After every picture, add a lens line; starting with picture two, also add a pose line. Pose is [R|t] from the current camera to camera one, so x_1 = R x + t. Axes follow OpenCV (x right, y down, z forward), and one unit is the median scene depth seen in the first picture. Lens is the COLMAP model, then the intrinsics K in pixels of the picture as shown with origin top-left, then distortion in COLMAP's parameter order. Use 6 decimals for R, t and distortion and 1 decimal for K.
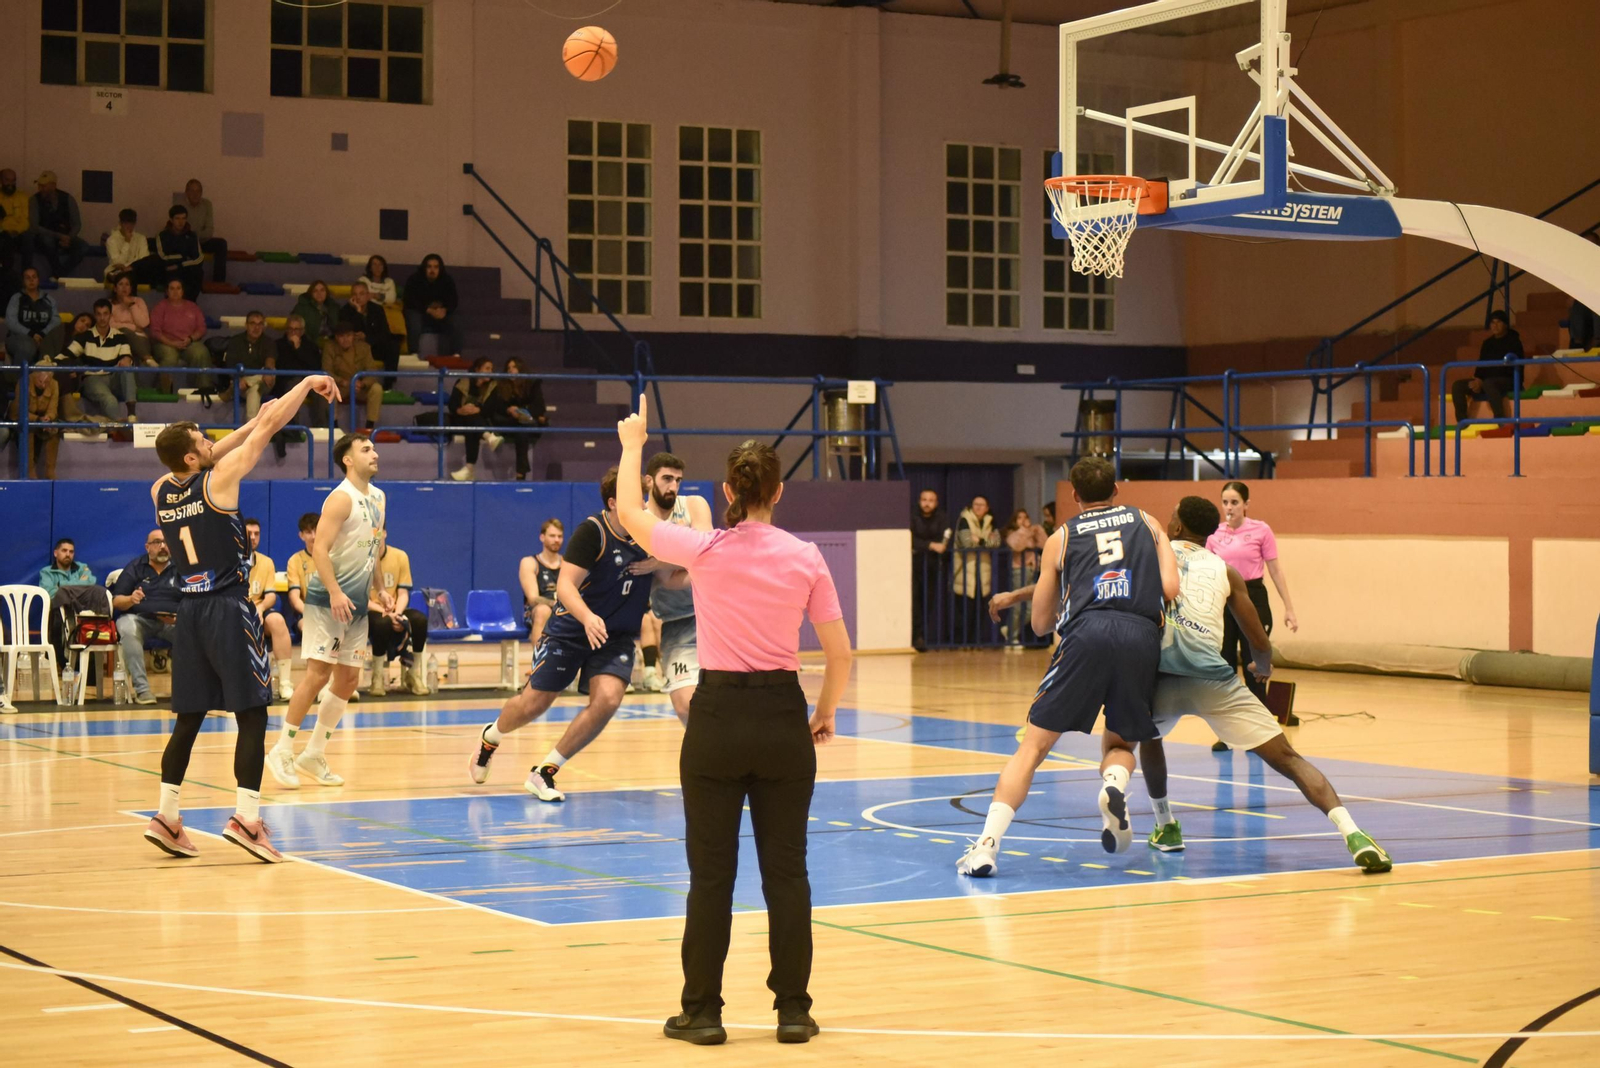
lens RADIAL K [[3280.7, 0, 809.1], [0, 3280.7, 542.5], [0, 0, 1]] dist [-0.180016, 0.000000]
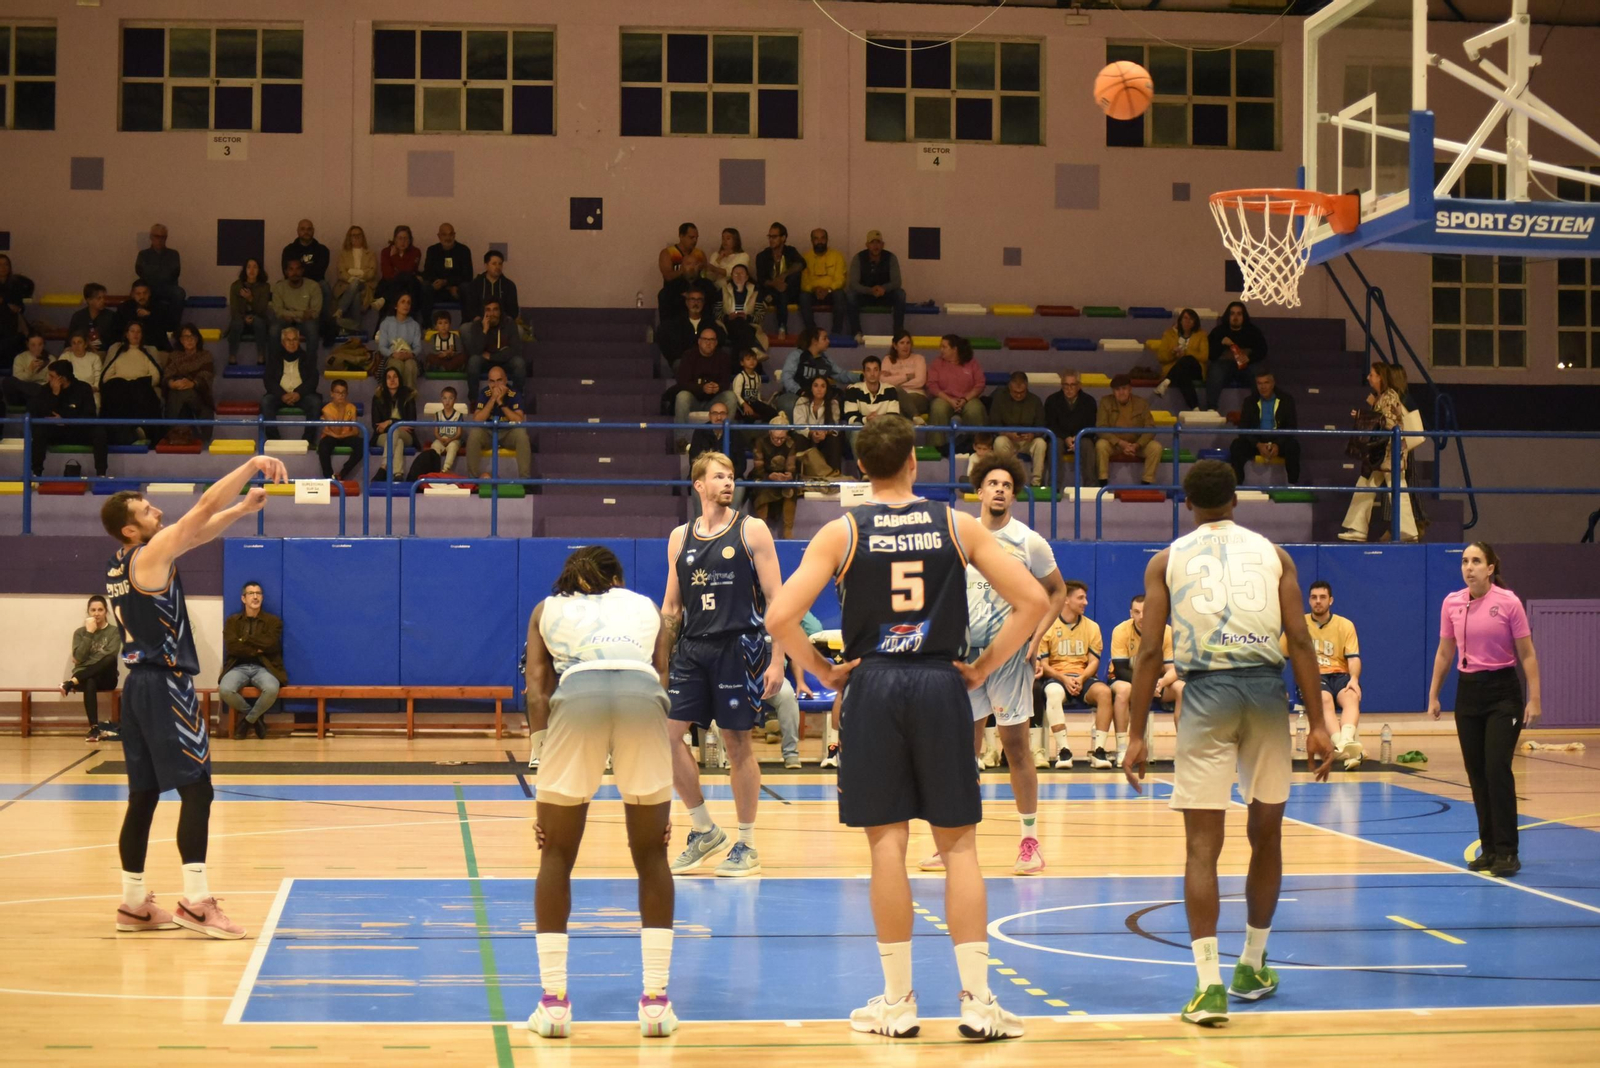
lens RADIAL K [[3280.7, 0, 788.5], [0, 3280.7, 532.1], [0, 0, 1]] dist [-0.180016, 0.000000]
pose [[0.922982, 0.001175, -0.384842, 0.136529], [-0.010020, 0.999730, -0.020979, -0.000542], [0.384713, 0.023219, 0.922744, 0.071293]]
